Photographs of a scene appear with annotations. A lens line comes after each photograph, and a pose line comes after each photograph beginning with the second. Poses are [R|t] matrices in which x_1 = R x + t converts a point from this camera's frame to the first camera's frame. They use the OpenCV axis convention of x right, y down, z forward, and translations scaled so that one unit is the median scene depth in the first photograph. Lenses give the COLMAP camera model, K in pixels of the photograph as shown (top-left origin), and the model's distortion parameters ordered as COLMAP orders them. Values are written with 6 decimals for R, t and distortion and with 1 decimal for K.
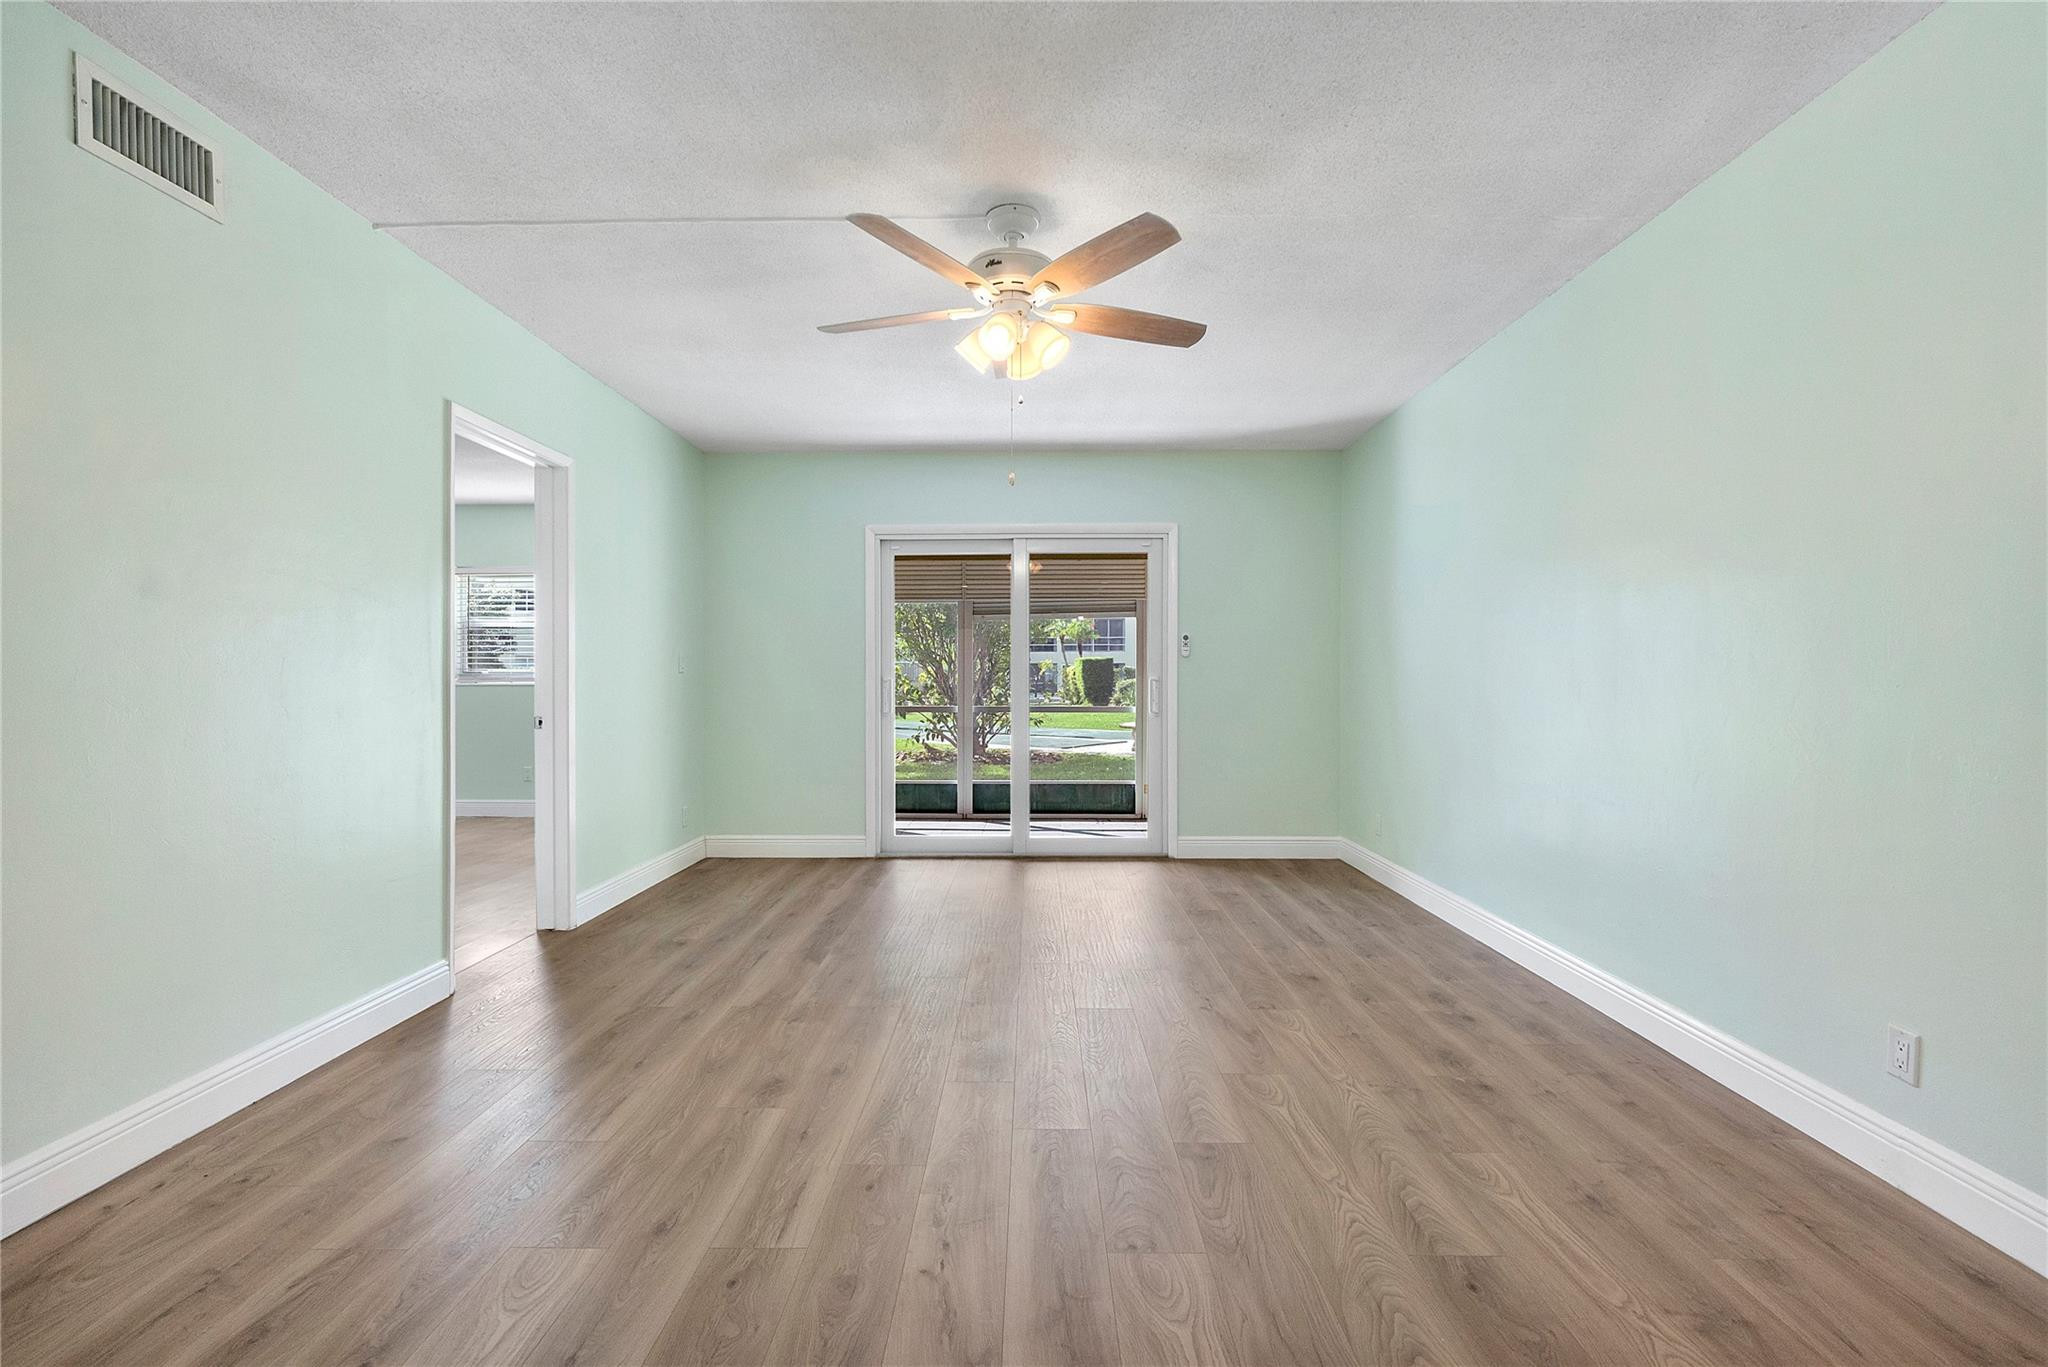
lens RADIAL K [[868.0, 0, 1024.0], [0, 868.0, 684.9], [0, 0, 1]] dist [-0.000164, -0.000564]
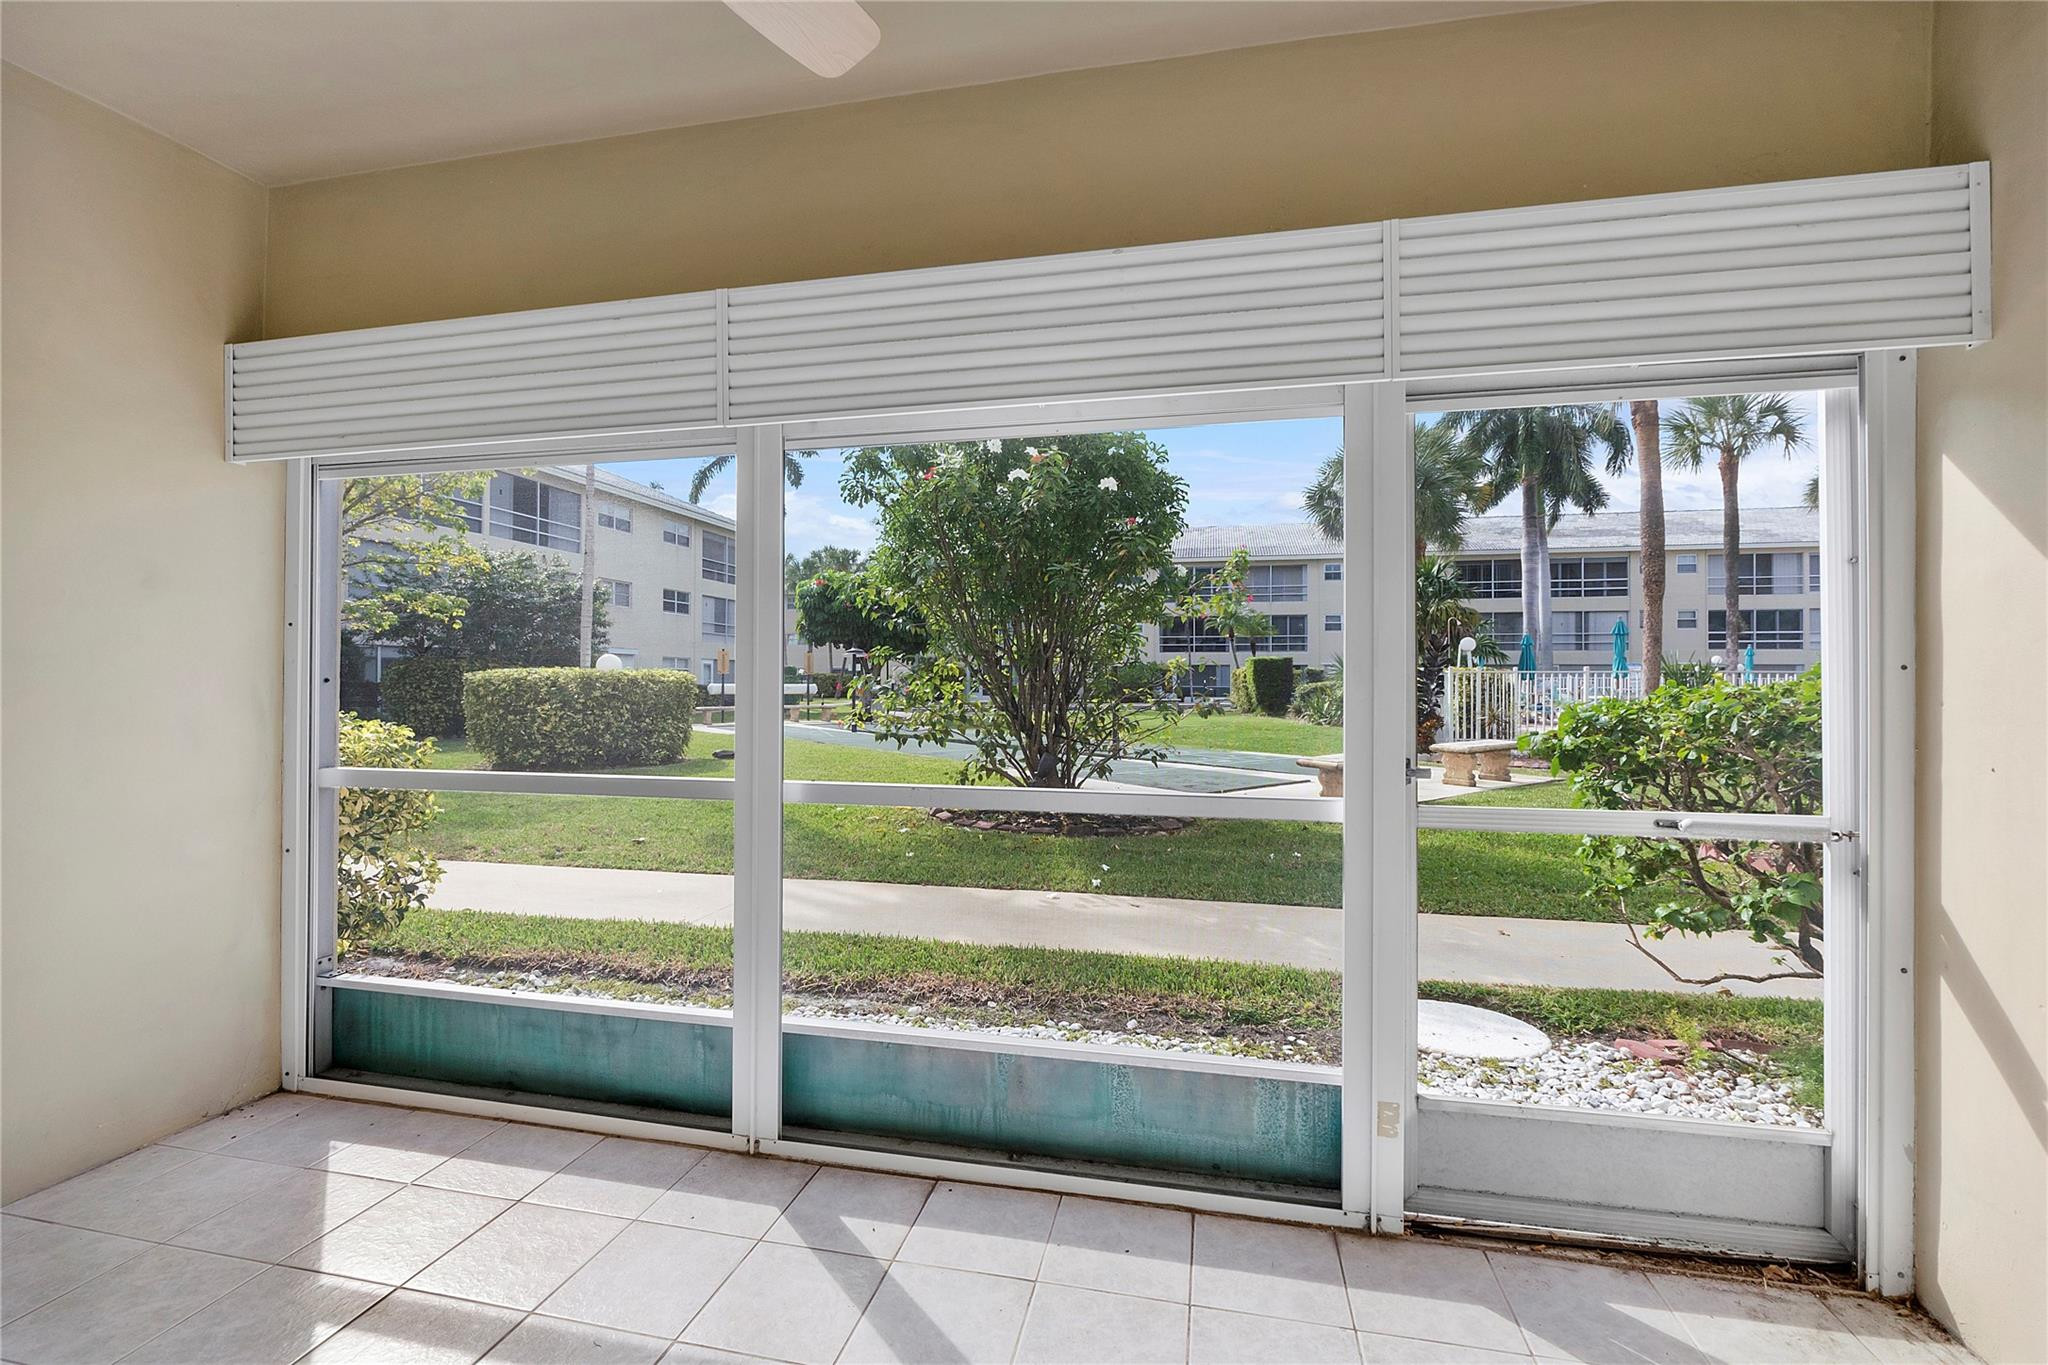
lens RADIAL K [[868.0, 0, 1022.2], [0, 868.0, 681.8], [0, 0, 1]] dist [-0.000164, -0.000564]
pose [[0.979823, 0.003303, -0.199839, 0.083901], [-0.004494, 0.999975, -0.005505, -0.011568], [0.199815, 0.006292, 0.979813, 0.714019]]
